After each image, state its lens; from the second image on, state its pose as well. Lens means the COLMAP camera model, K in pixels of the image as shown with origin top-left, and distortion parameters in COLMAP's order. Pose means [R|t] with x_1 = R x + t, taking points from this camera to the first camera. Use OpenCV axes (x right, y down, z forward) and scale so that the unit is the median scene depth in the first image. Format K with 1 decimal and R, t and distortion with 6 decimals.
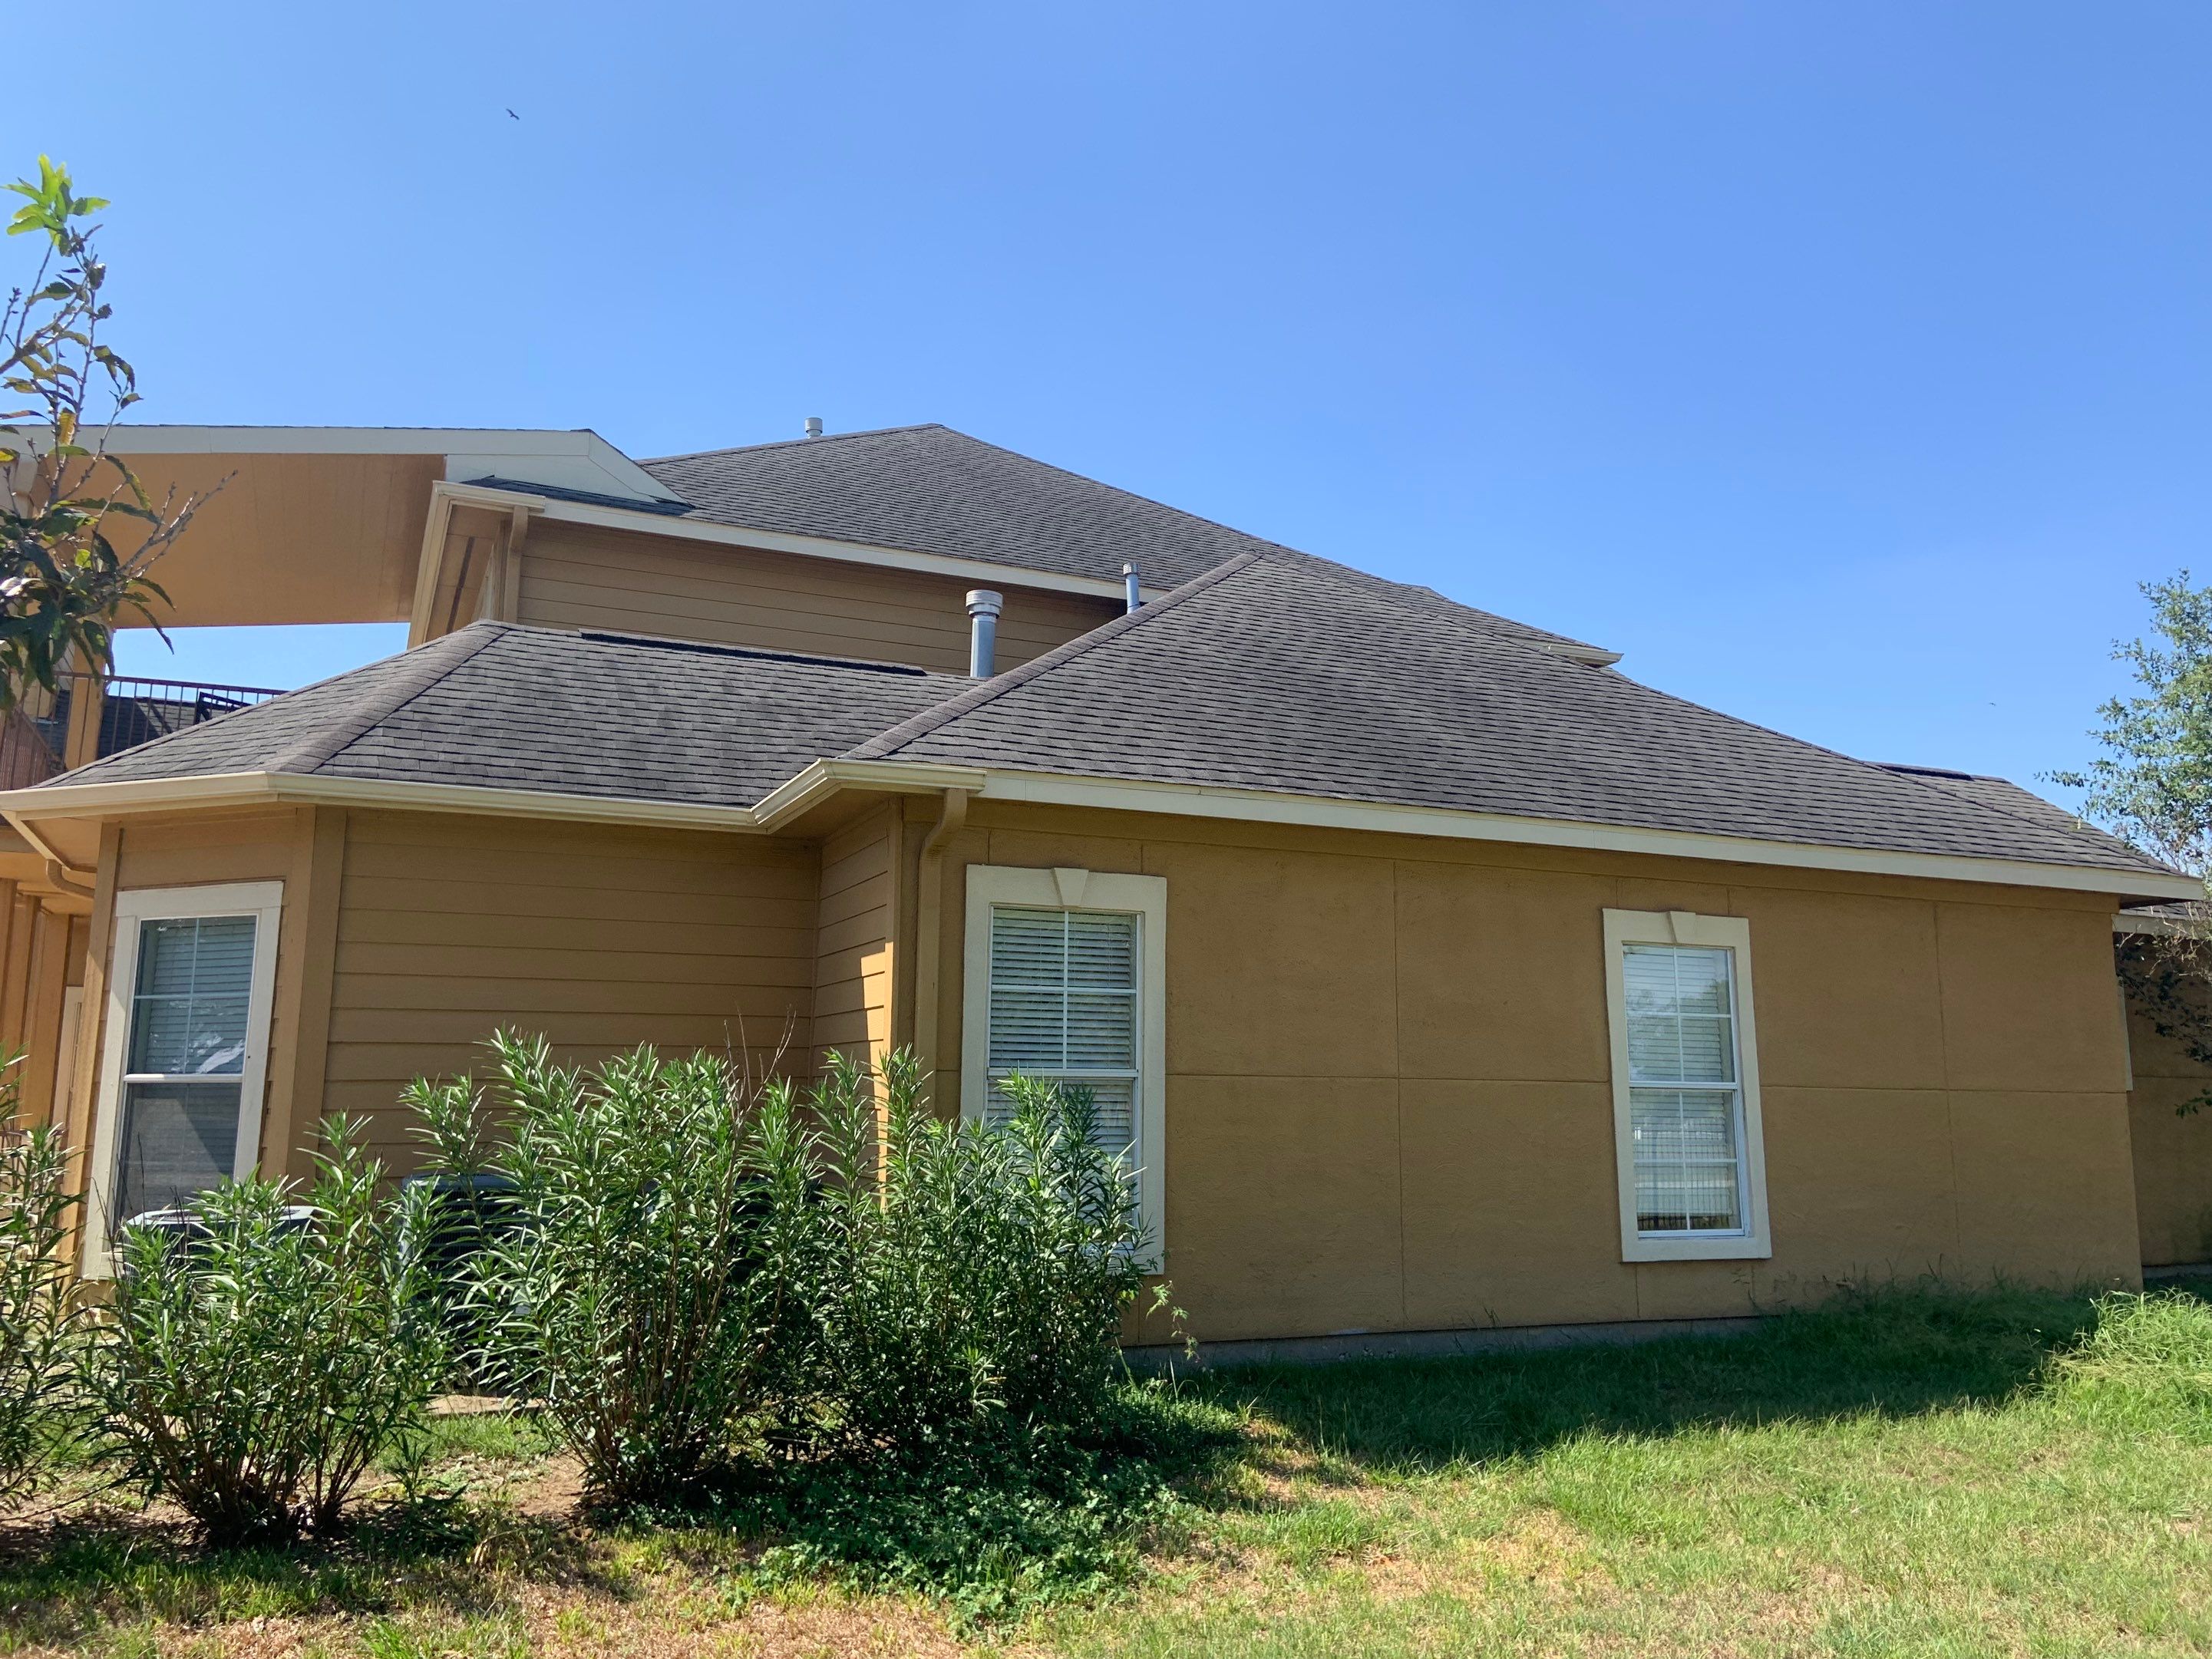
lens RADIAL K [[1646.9, 0, 1106.0], [0, 1646.9, 829.5], [0, 0, 1]] dist [0.122932, -0.149549]
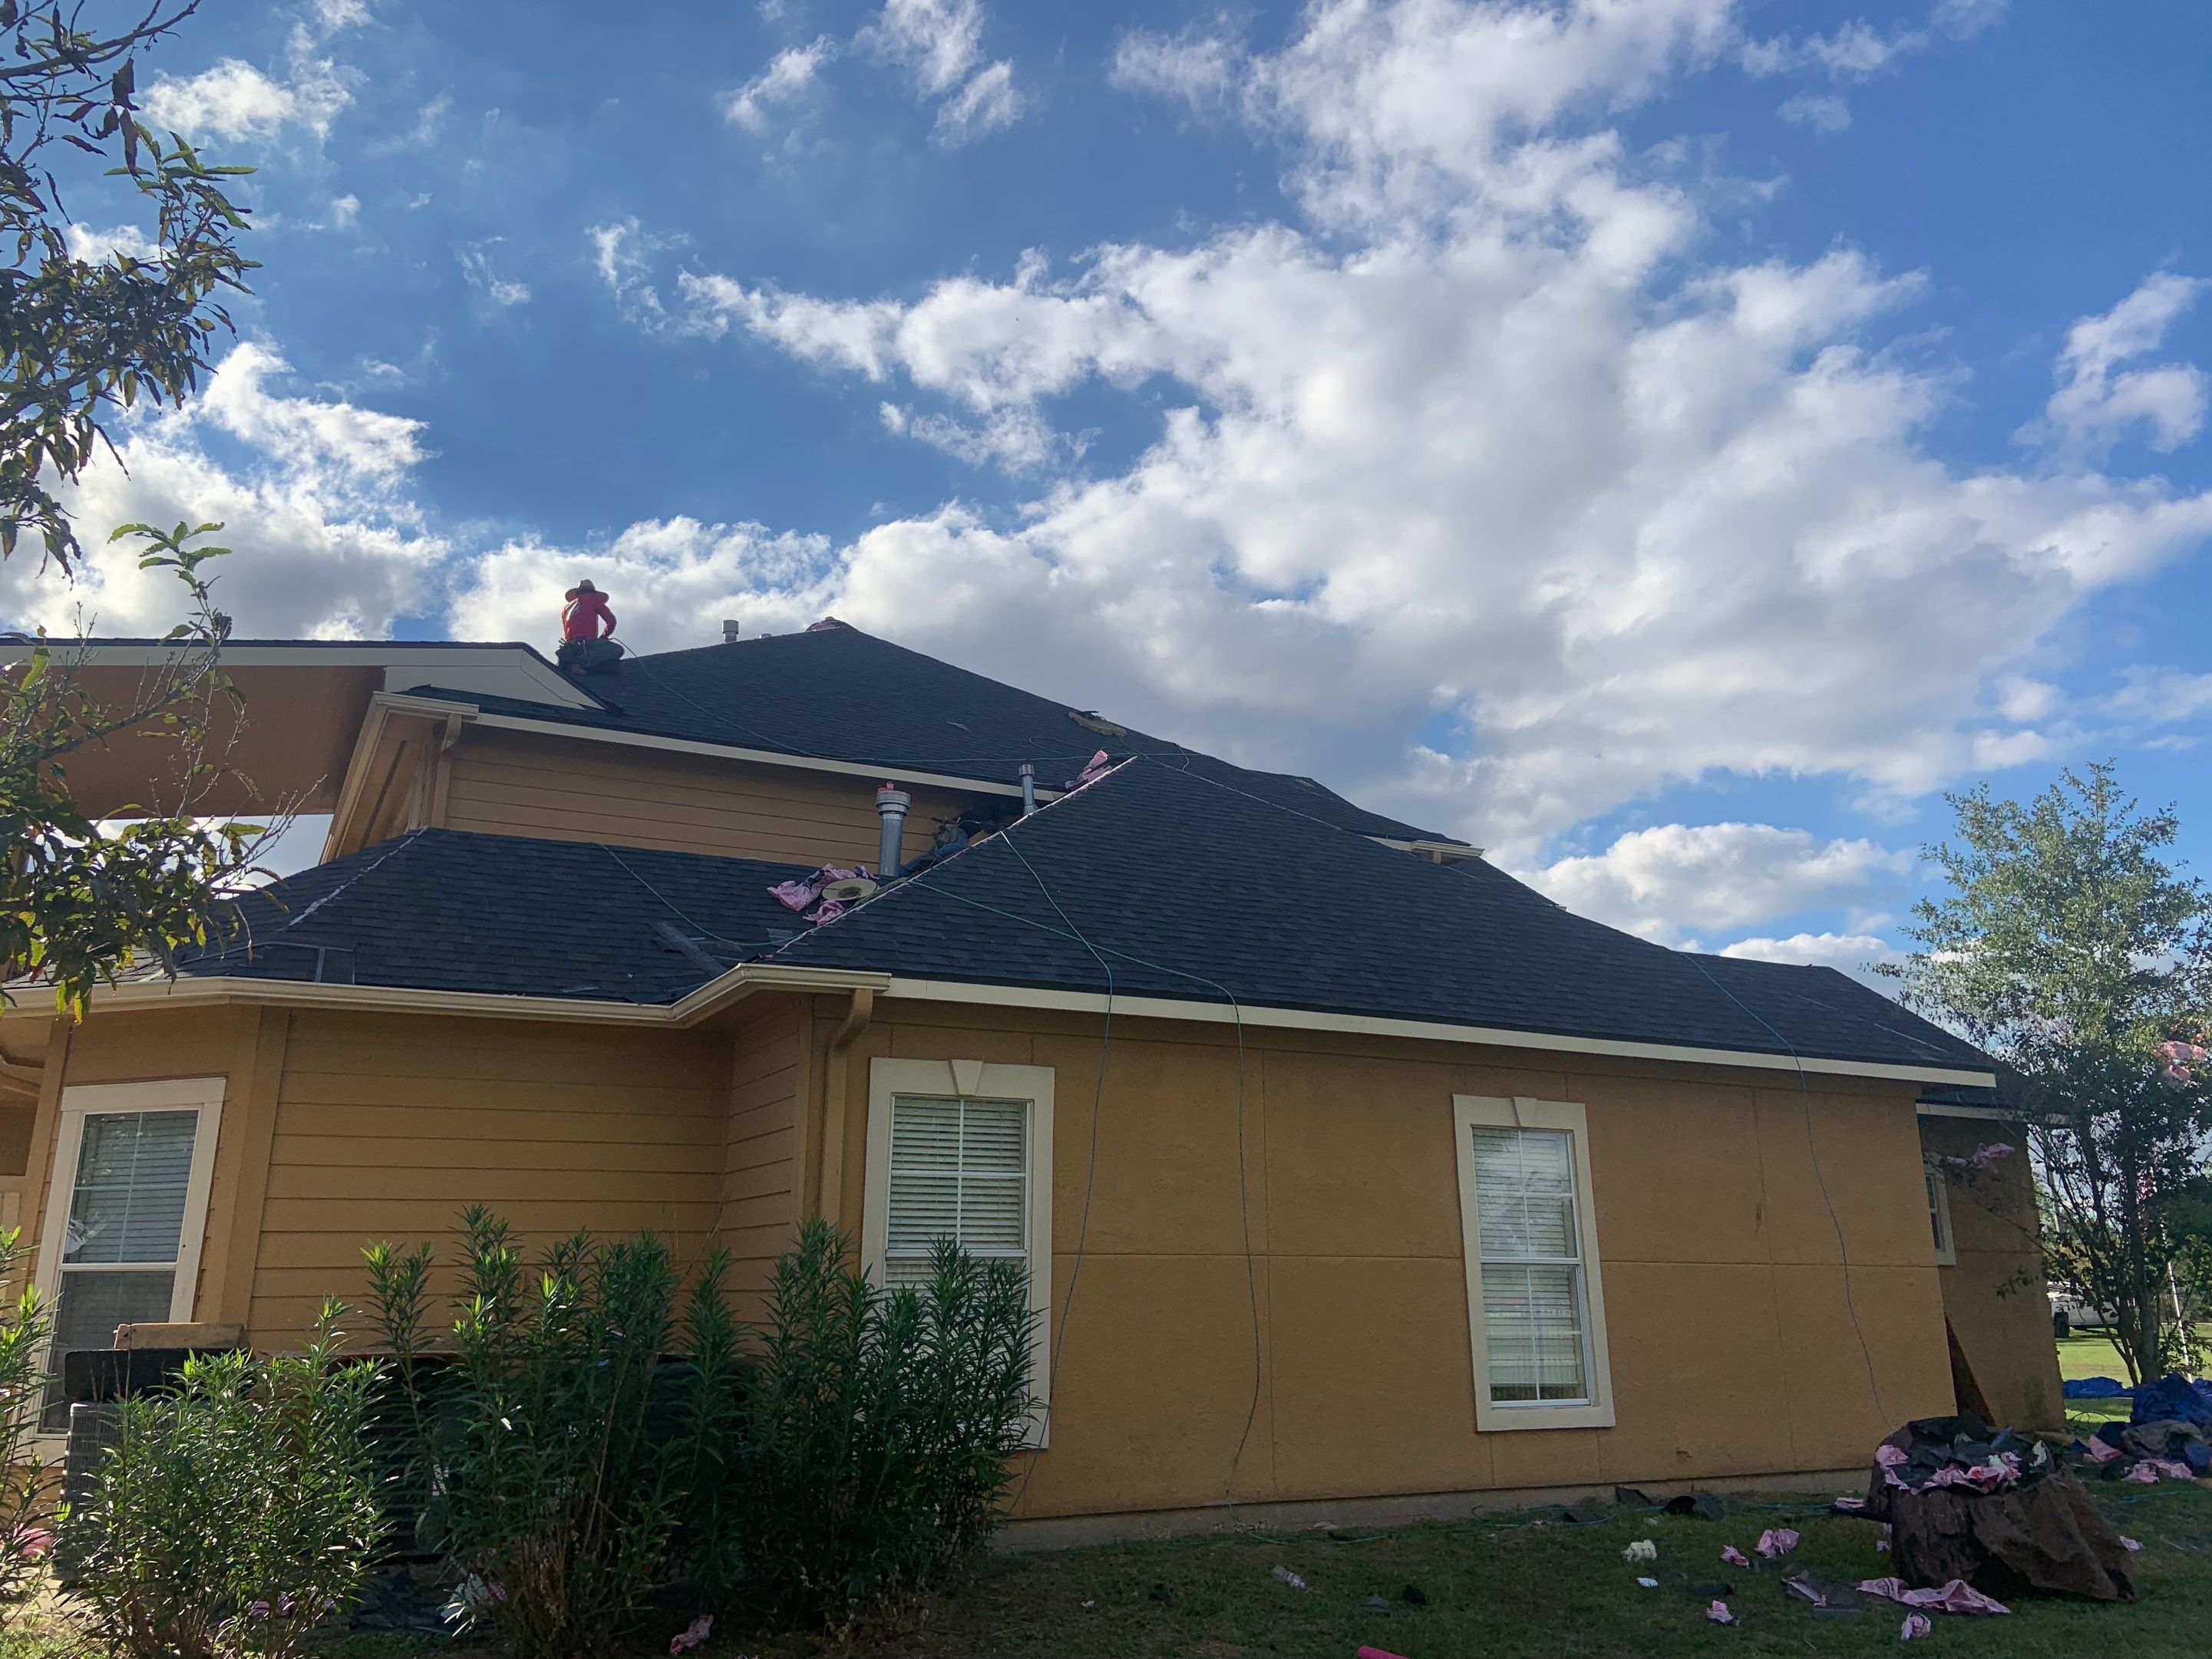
lens RADIAL K [[1674.6, 0, 1115.9], [0, 1674.6, 786.1], [0, 0, 1]] dist [0.125762, -0.178289]
pose [[0.998247, 0.007843, 0.058671, 0.009498], [-0.000299, 0.991839, -0.127498, -0.012534], [-0.059192, 0.127257, 0.990102, -0.120136]]
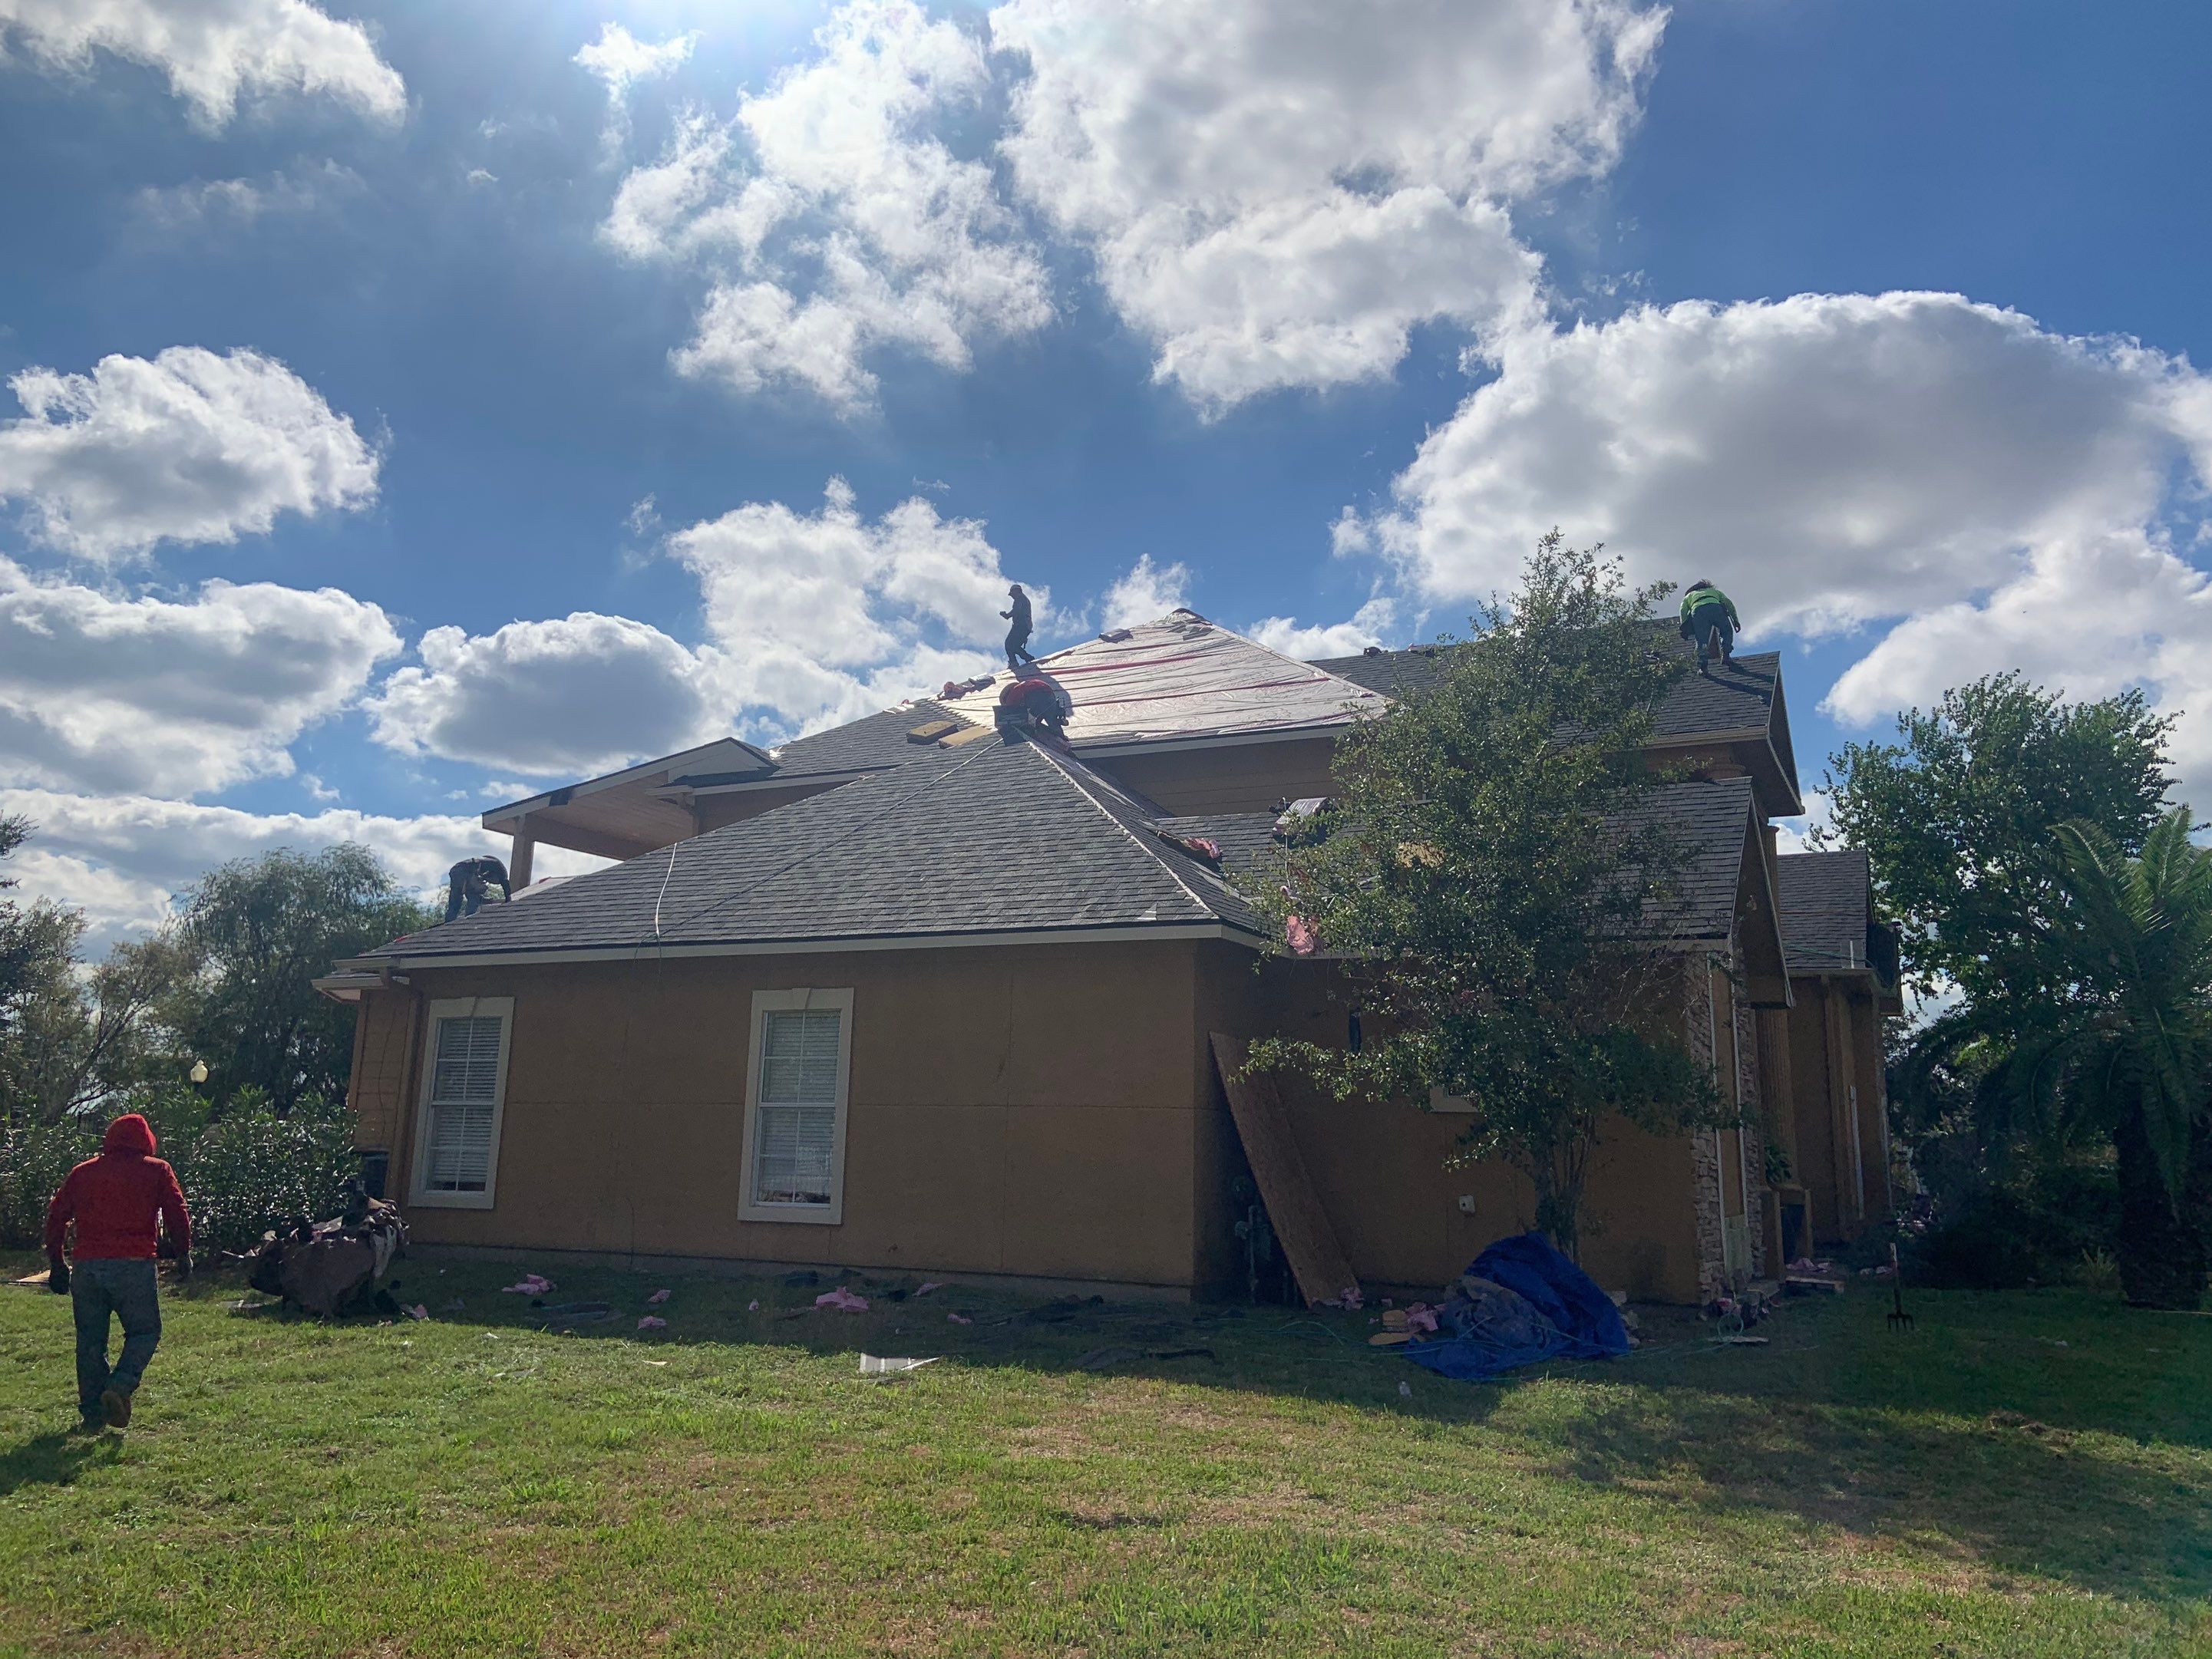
lens RADIAL K [[1674.2, 0, 1102.9], [0, 1674.2, 899.0], [0, 0, 1]] dist [0.003548, 0.386708]
pose [[0.623735, -0.106725, -0.774315, 1.725791], [0.107692, 0.992921, -0.050106, 0.076384], [0.774181, -0.052135, 0.630813, 0.289414]]
